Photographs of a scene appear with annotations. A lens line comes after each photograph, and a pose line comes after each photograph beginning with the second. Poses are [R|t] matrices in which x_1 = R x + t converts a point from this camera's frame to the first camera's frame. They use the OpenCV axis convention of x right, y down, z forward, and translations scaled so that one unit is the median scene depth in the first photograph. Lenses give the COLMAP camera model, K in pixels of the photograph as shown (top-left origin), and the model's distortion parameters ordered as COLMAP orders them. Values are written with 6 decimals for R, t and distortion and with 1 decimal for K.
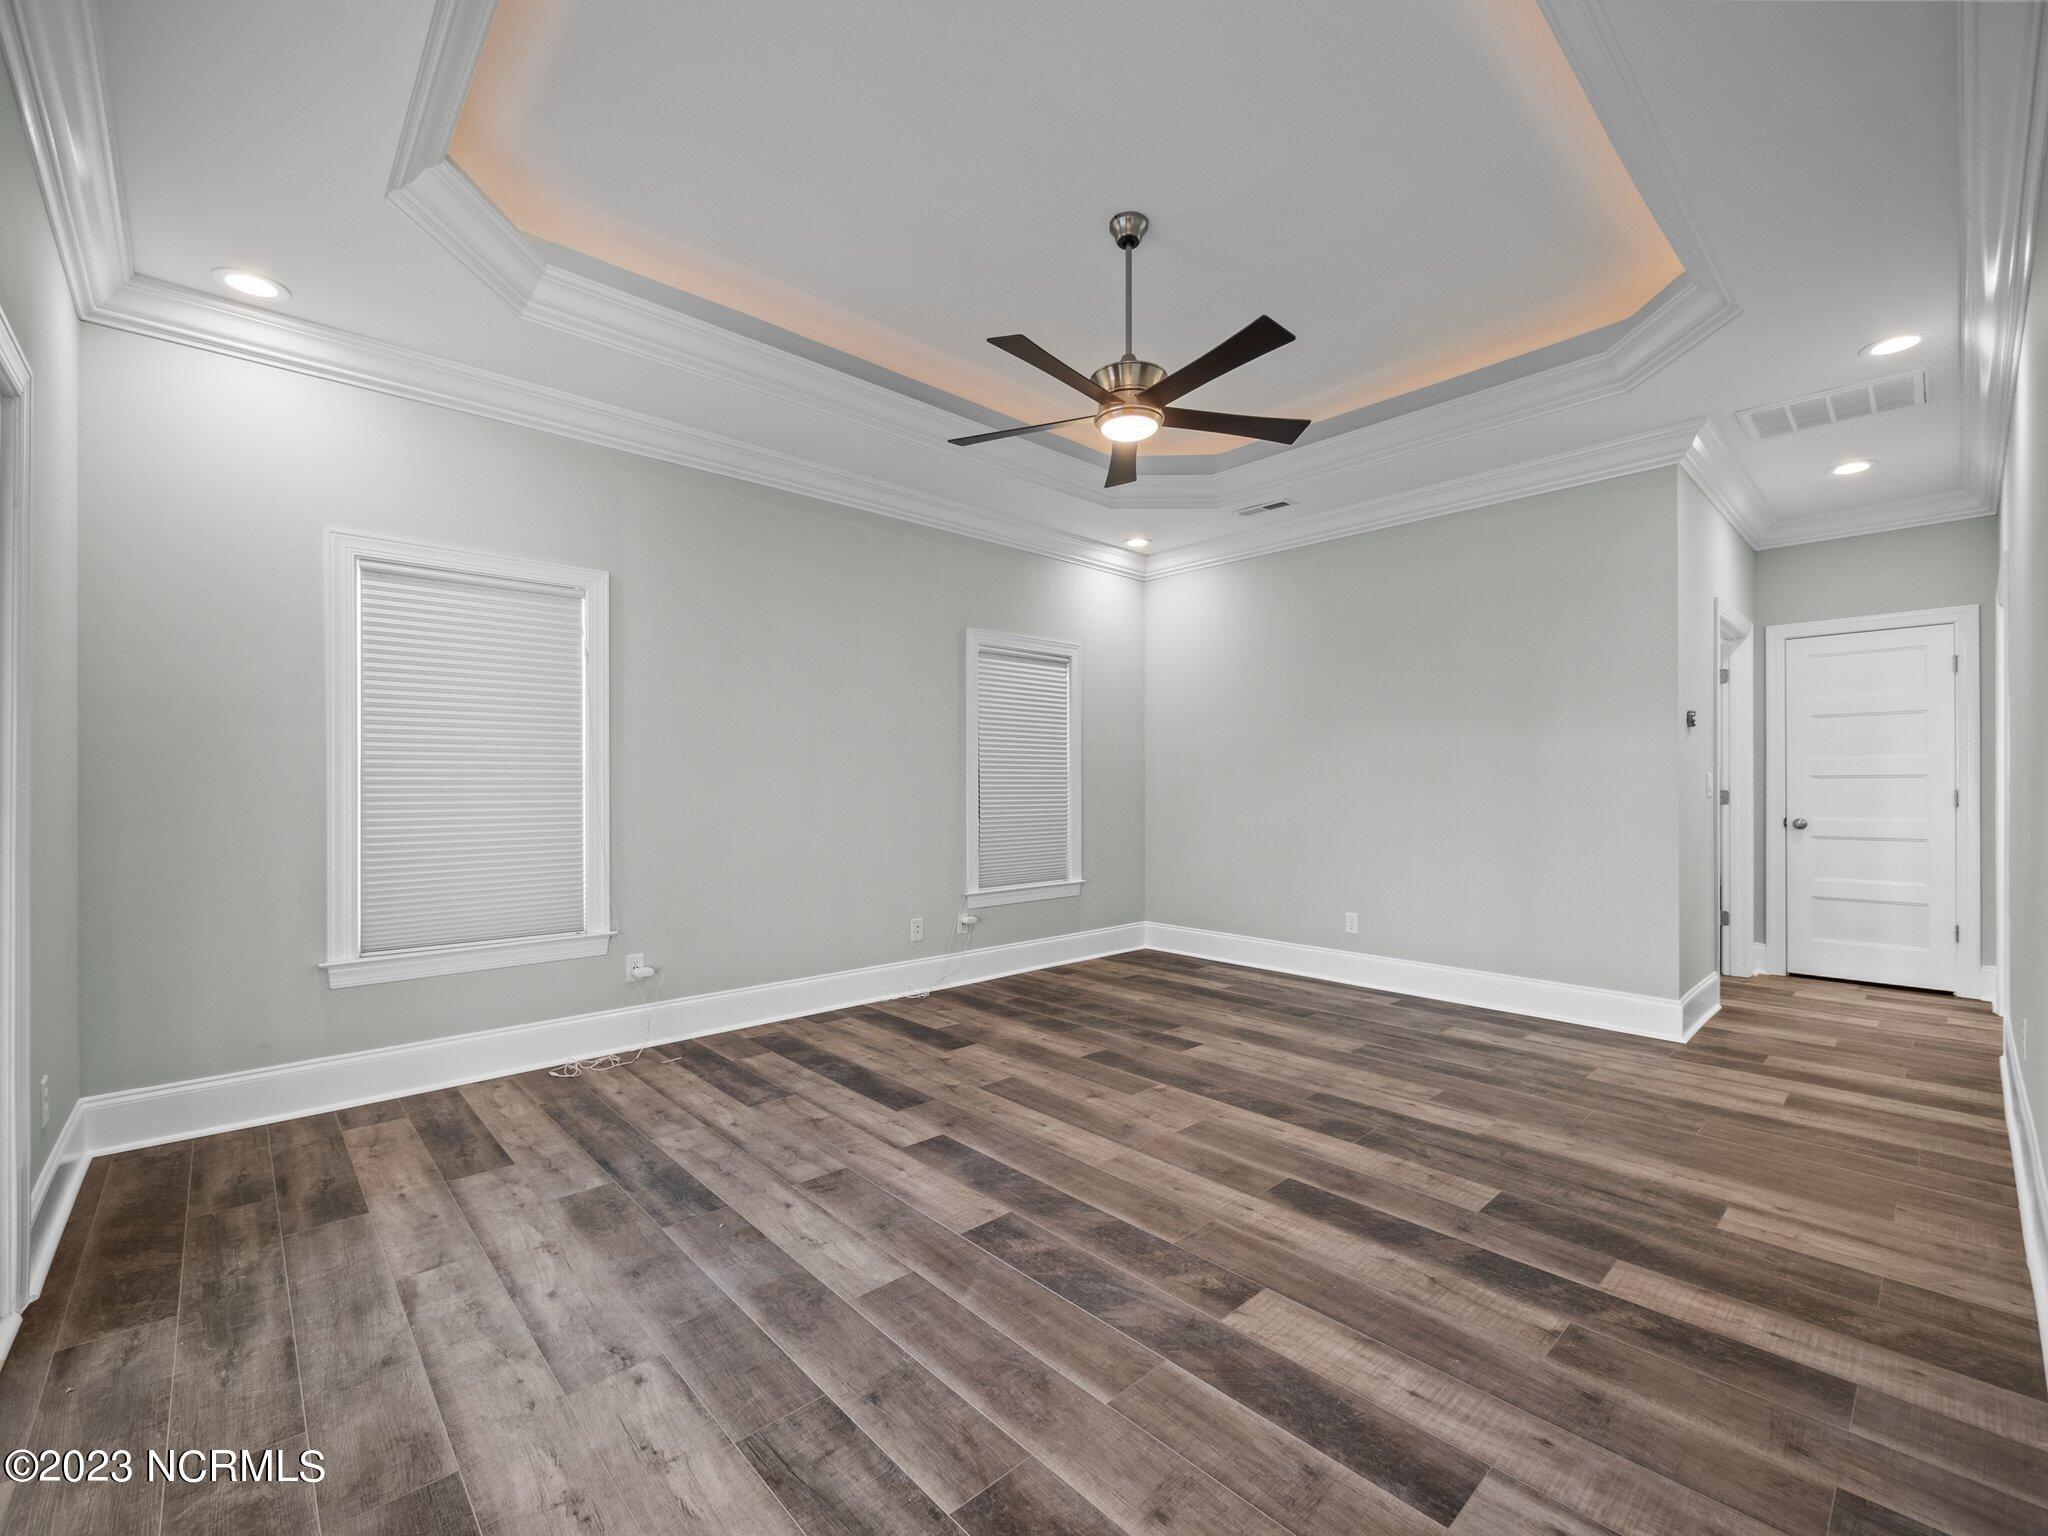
lens RADIAL K [[865.6, 0, 1027.9], [0, 865.6, 775.0], [0, 0, 1]] dist [-0.000313, 0.000222]
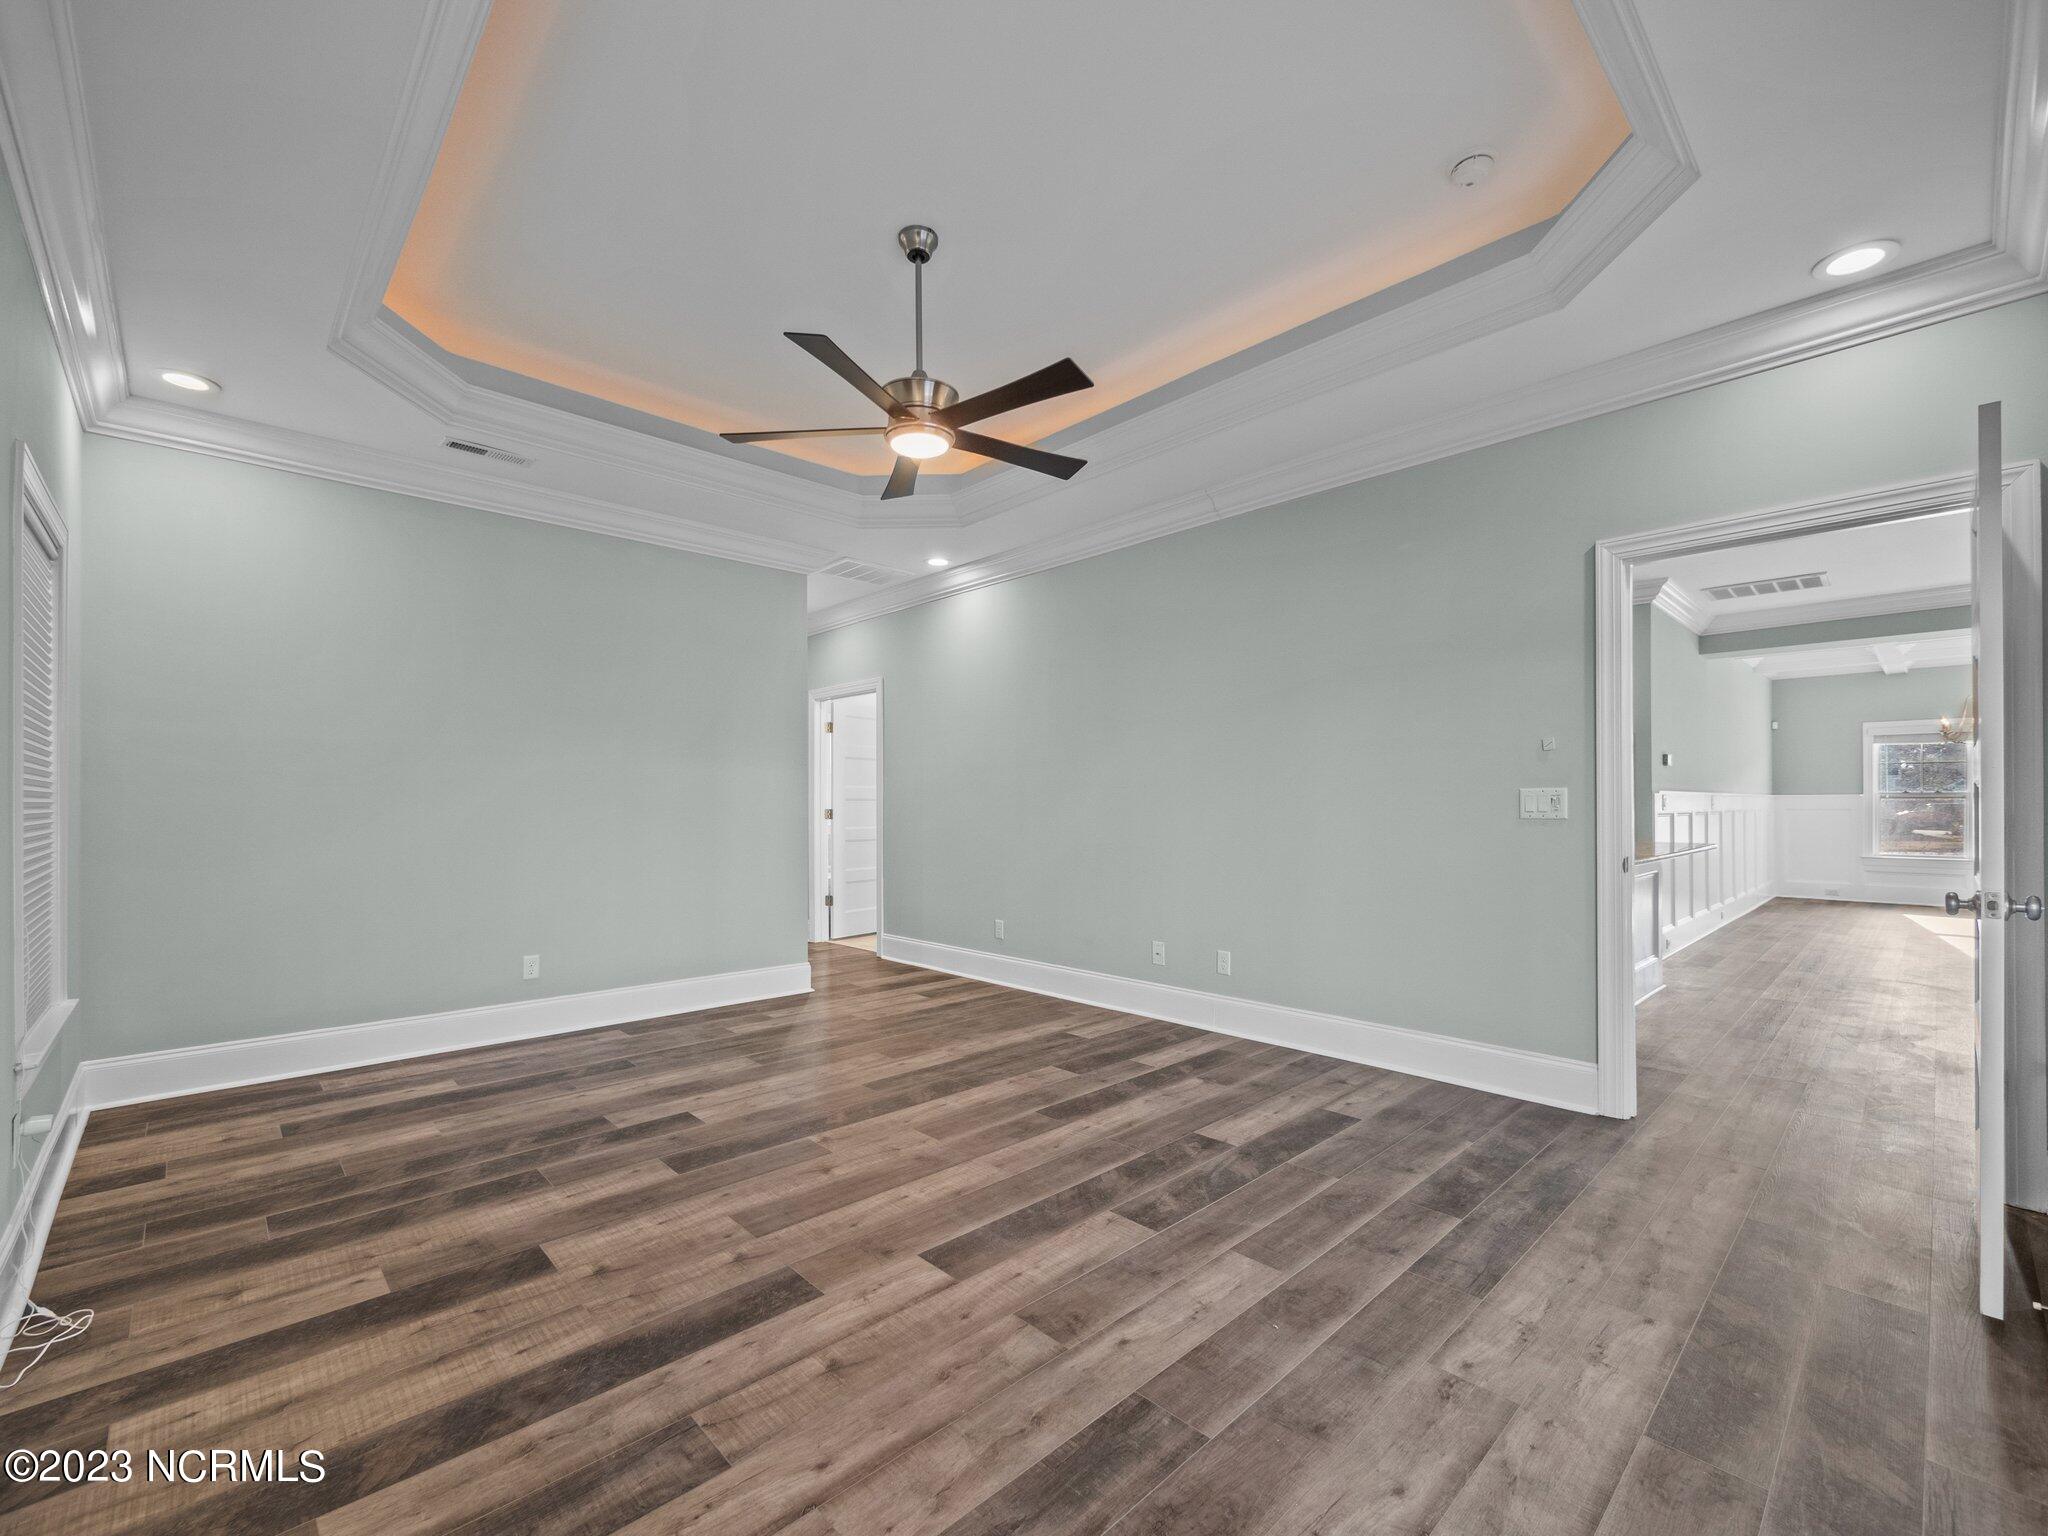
lens RADIAL K [[872.0, 0, 1027.0], [0, 872.0, 821.7], [0, 0, 1]] dist [-0.000142, -0.000168]
pose [[-0.012443, -0.018487, 0.999752, -0.890727], [-0.012758, 0.999751, 0.018328, 0.006563], [-0.999841, -0.012527, -0.012676, 0.923954]]
